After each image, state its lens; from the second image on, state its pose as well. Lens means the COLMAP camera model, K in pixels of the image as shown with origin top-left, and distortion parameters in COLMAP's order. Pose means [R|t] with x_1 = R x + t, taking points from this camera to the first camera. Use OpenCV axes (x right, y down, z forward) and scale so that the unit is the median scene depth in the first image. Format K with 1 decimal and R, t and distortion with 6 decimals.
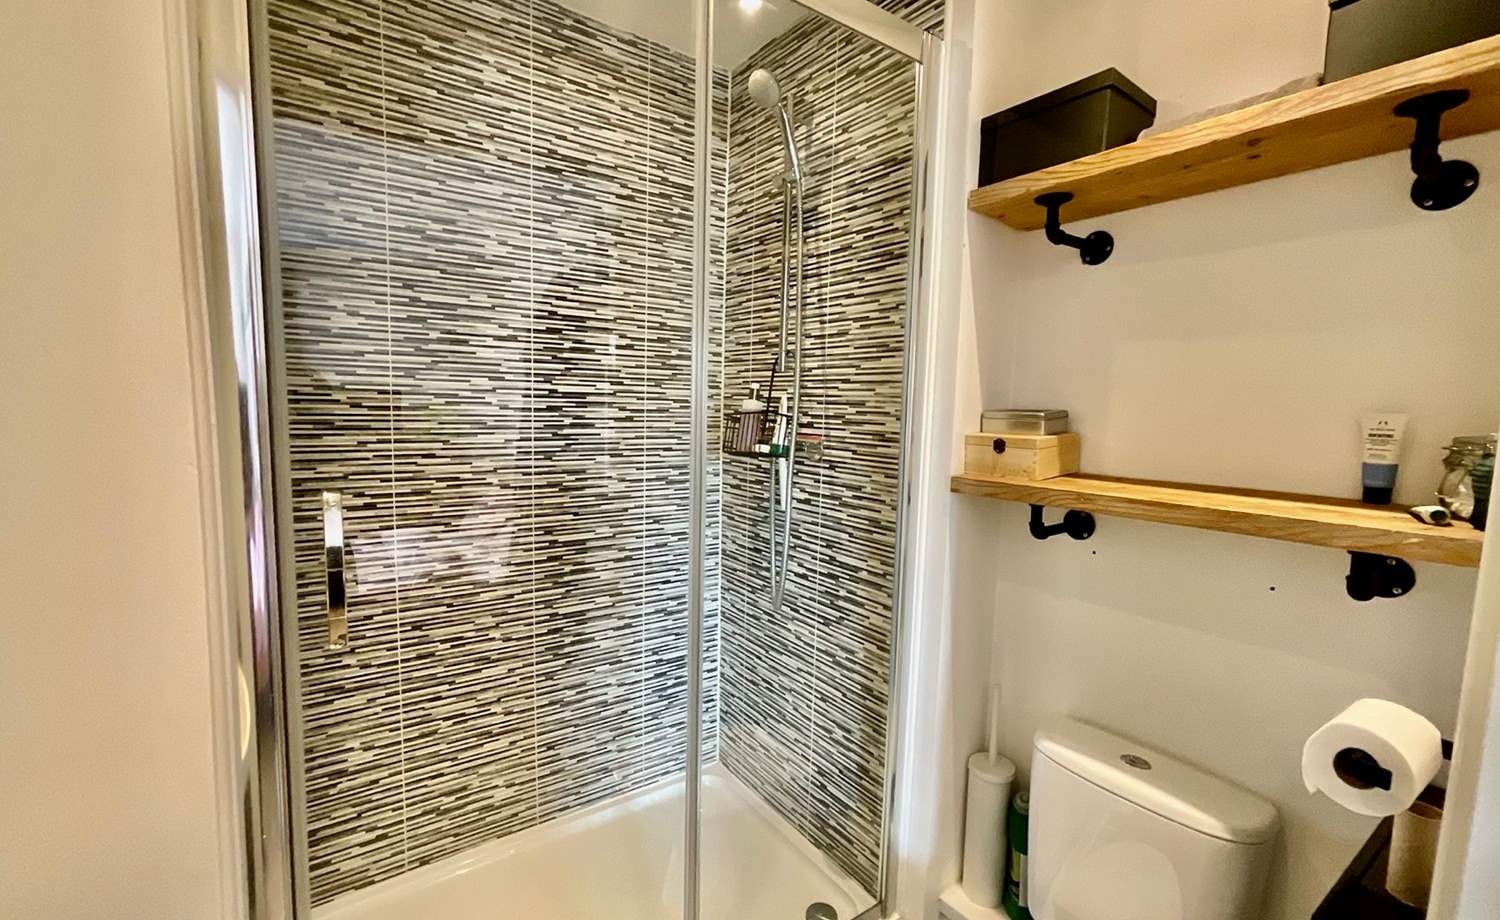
lens RADIAL K [[637.0, 0, 750.0], [0, 637.0, 460.0], [0, 0, 1]] dist [-0.000544, -0.000242]
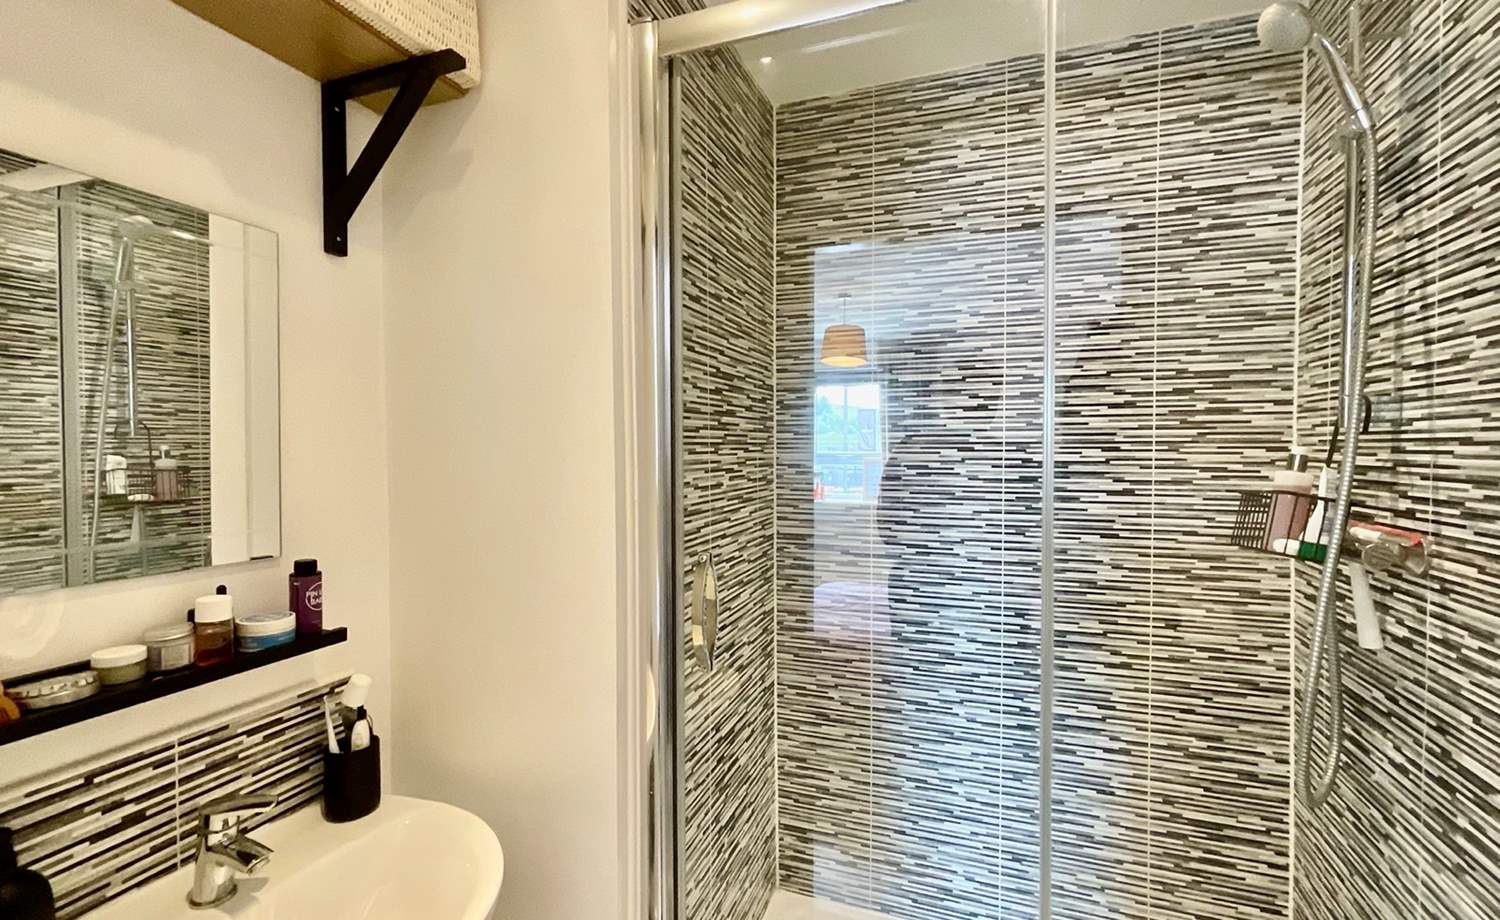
lens RADIAL K [[665.5, 0, 750.0], [0, 665.5, 460.0], [0, 0, 1]] dist [-0.001049, 0.000420]
pose [[0.567520, -0.008576, -0.823315, 0.258658], [-0.059477, 0.996906, -0.051382, -0.036579], [0.821209, 0.078129, 0.565254, 0.134288]]
